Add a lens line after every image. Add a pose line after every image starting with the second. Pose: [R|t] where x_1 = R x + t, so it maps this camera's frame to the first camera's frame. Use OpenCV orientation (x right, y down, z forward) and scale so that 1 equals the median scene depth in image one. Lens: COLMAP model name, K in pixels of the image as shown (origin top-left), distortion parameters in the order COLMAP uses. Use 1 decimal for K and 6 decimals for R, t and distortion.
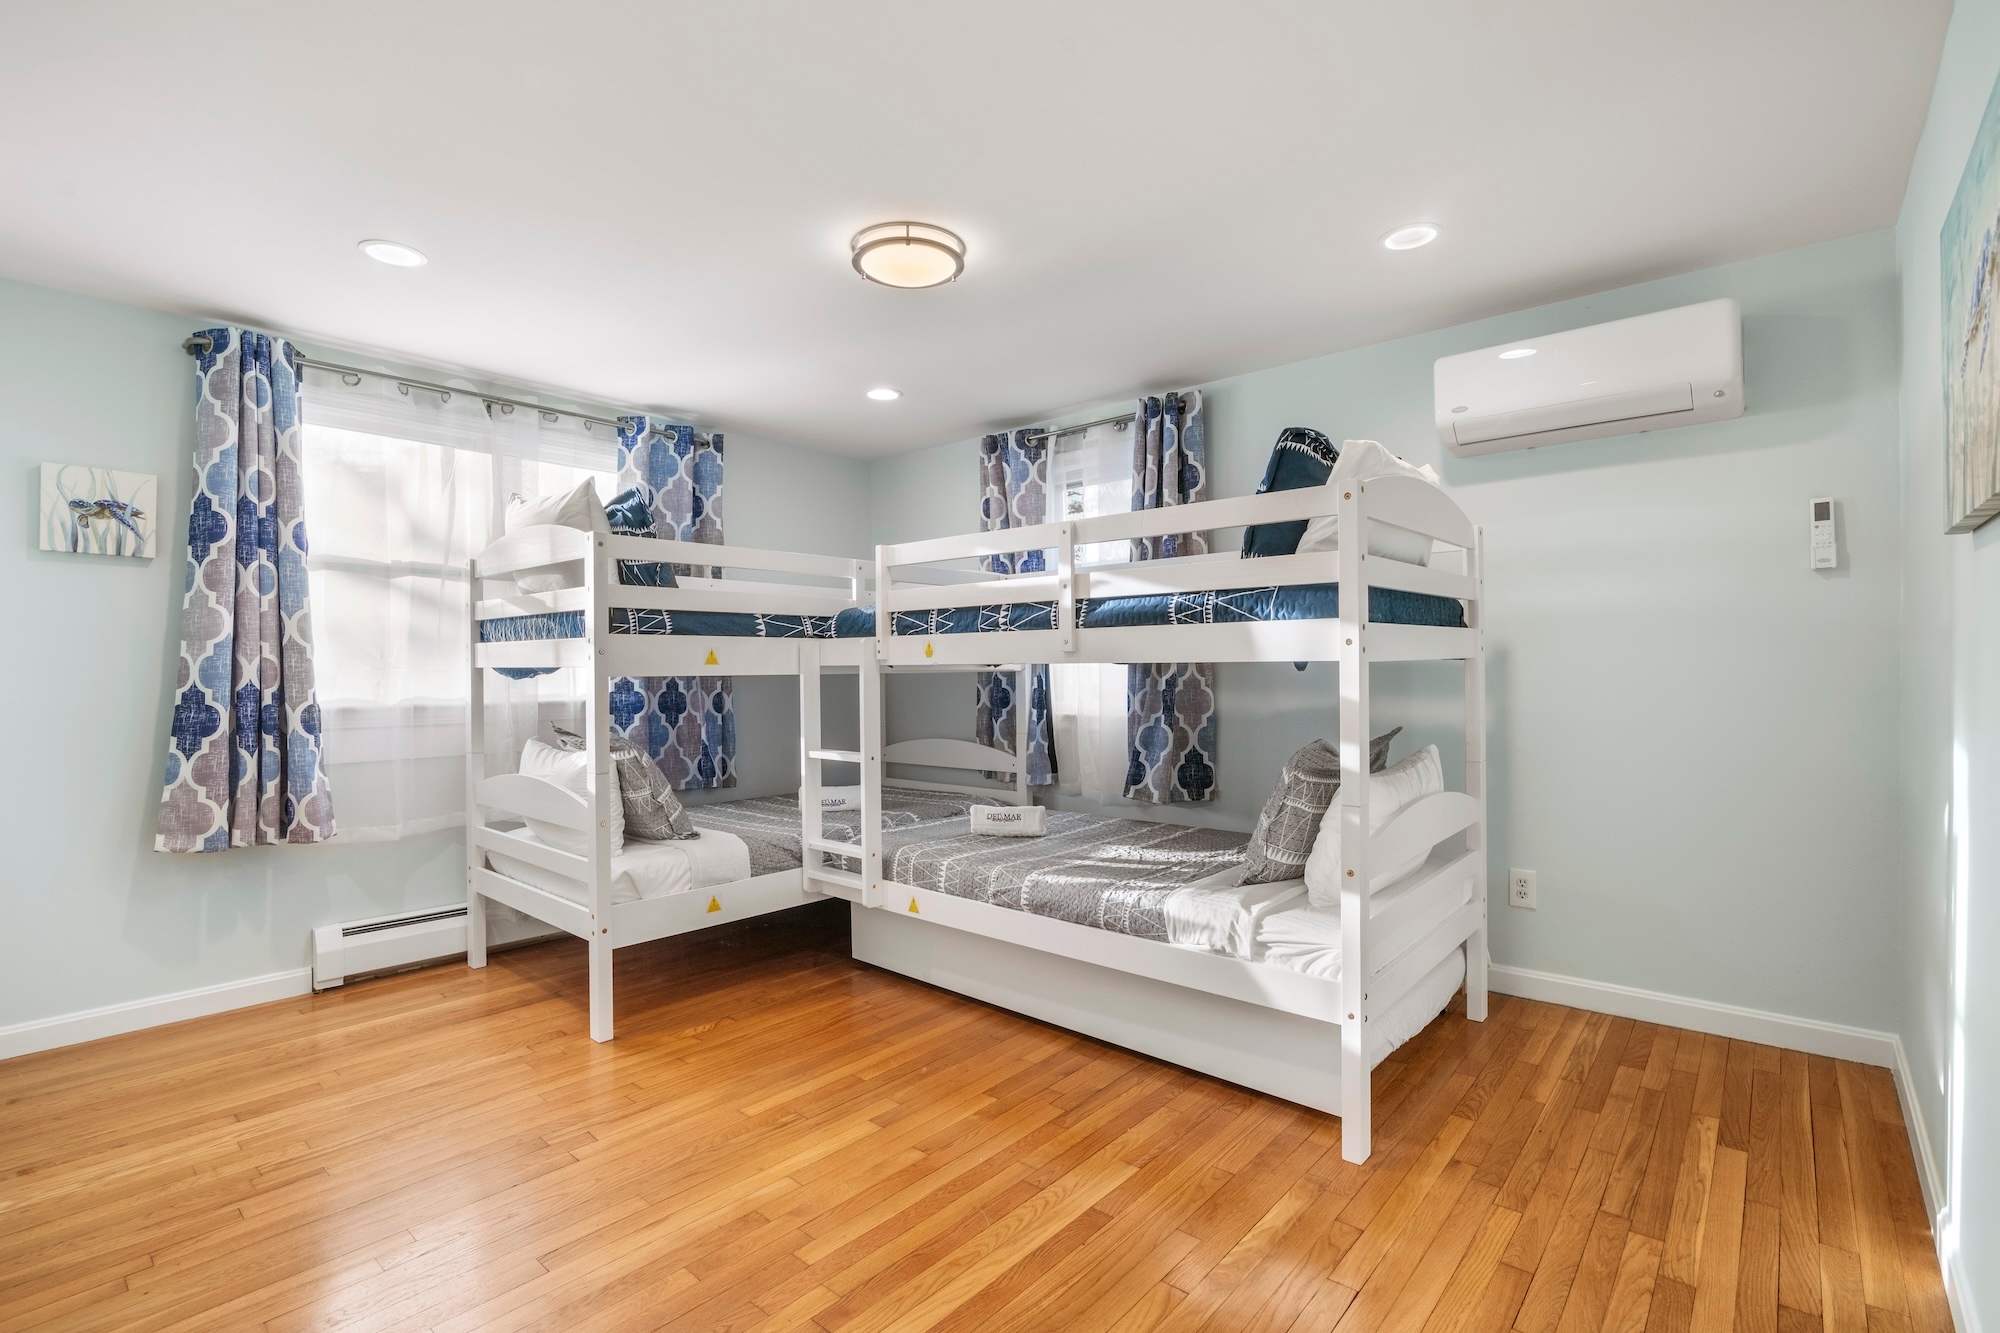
lens RADIAL K [[928.3, 0, 1000.9], [0, 928.3, 652.6], [0, 0, 1]] dist [-0.020795, 0.000637]
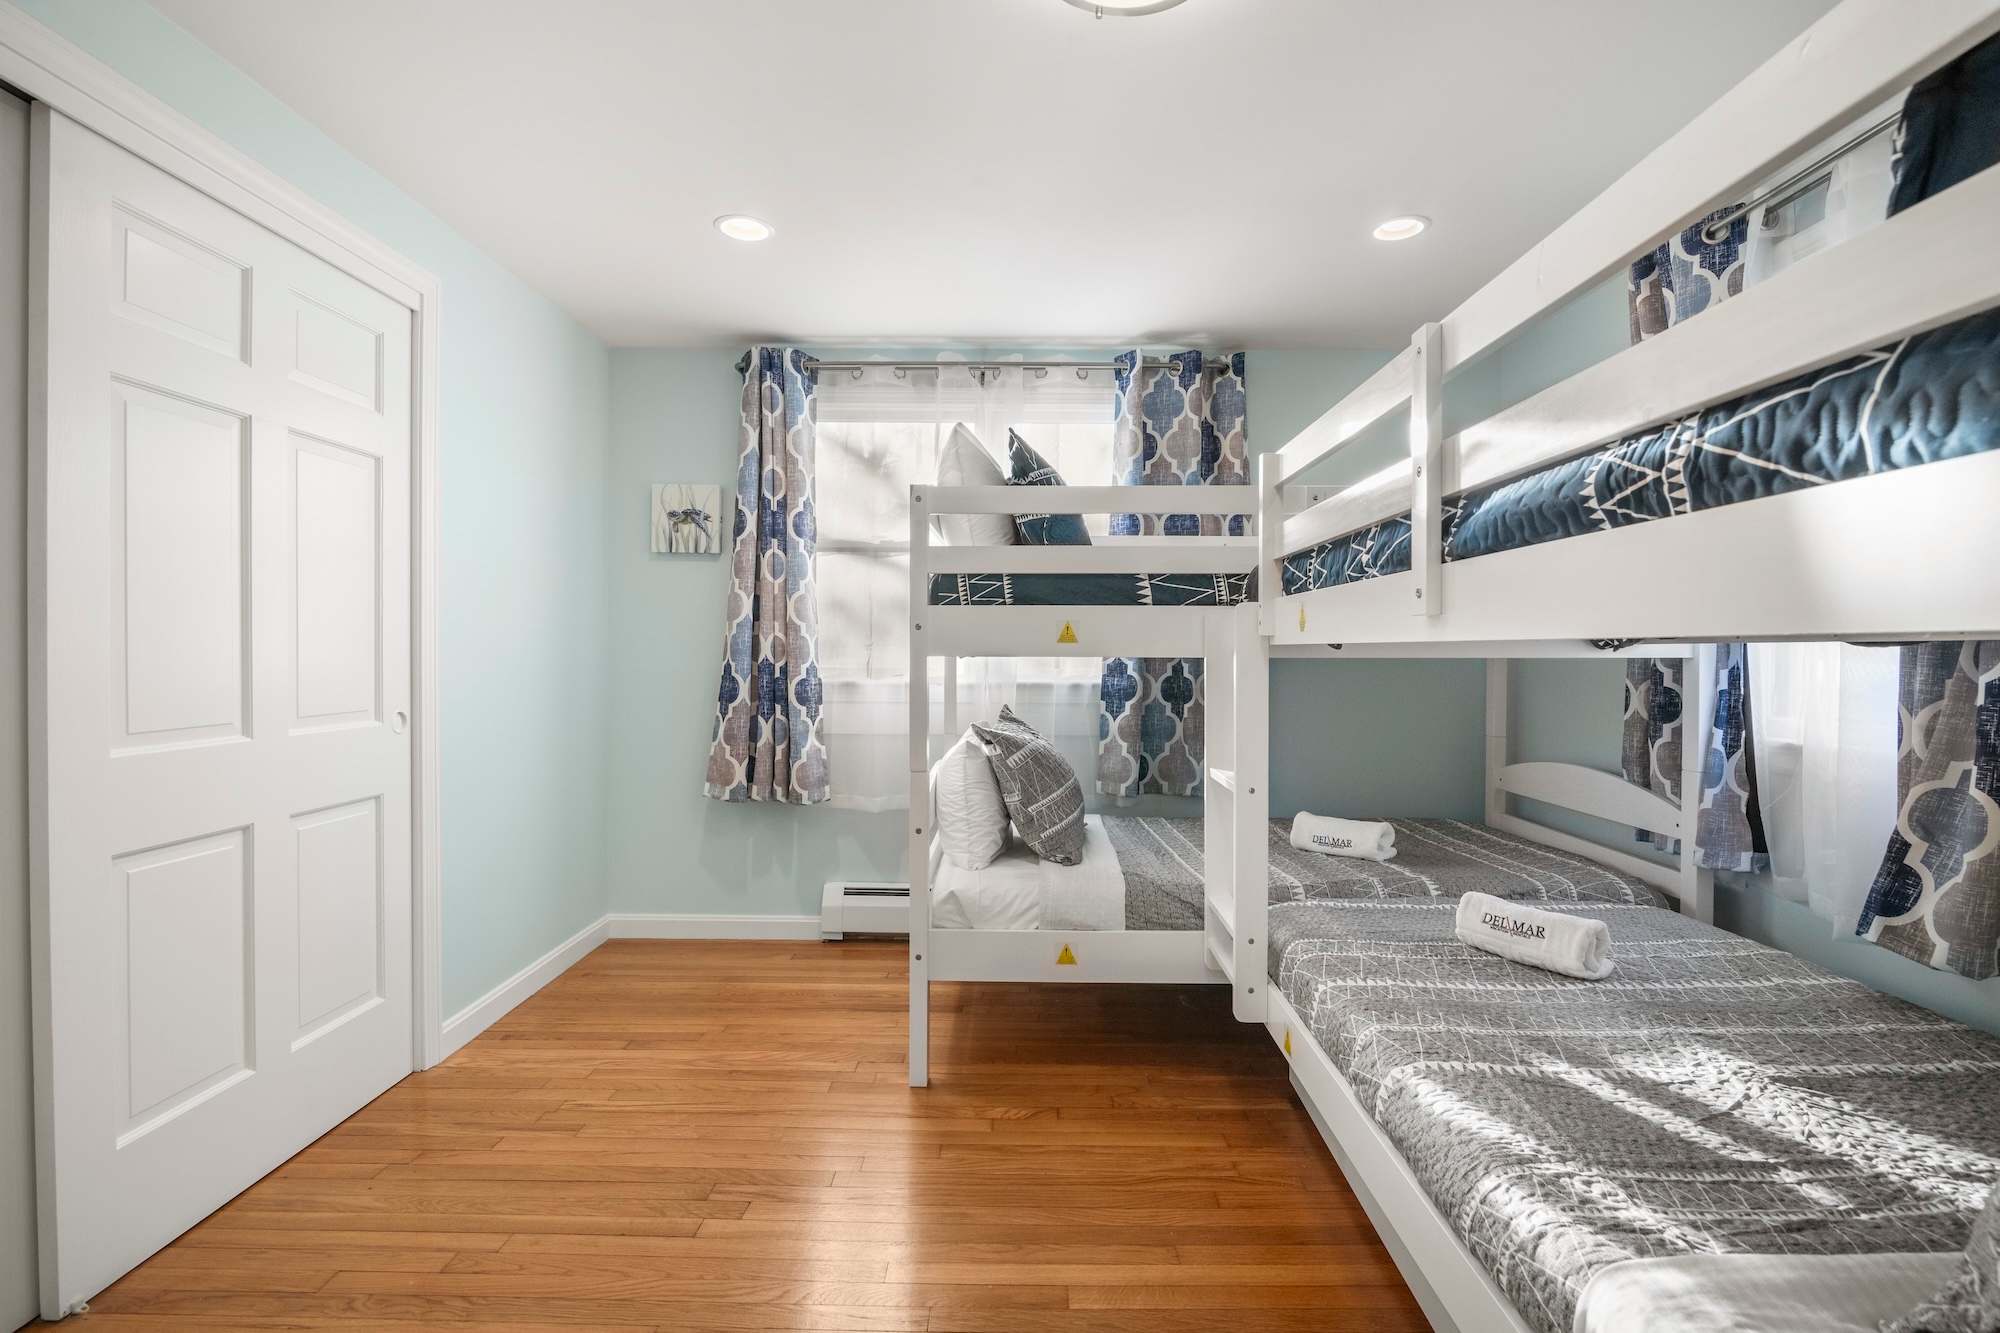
lens RADIAL K [[928.3, 0, 1000.9], [0, 928.3, 652.6], [0, 0, 1]] dist [-0.020795, 0.000637]
pose [[0.648544, 0.011132, -0.761096, 0.222370], [0.004360, 0.999822, 0.018339, 0.006361], [0.761165, -0.015212, 0.648380, 0.434446]]
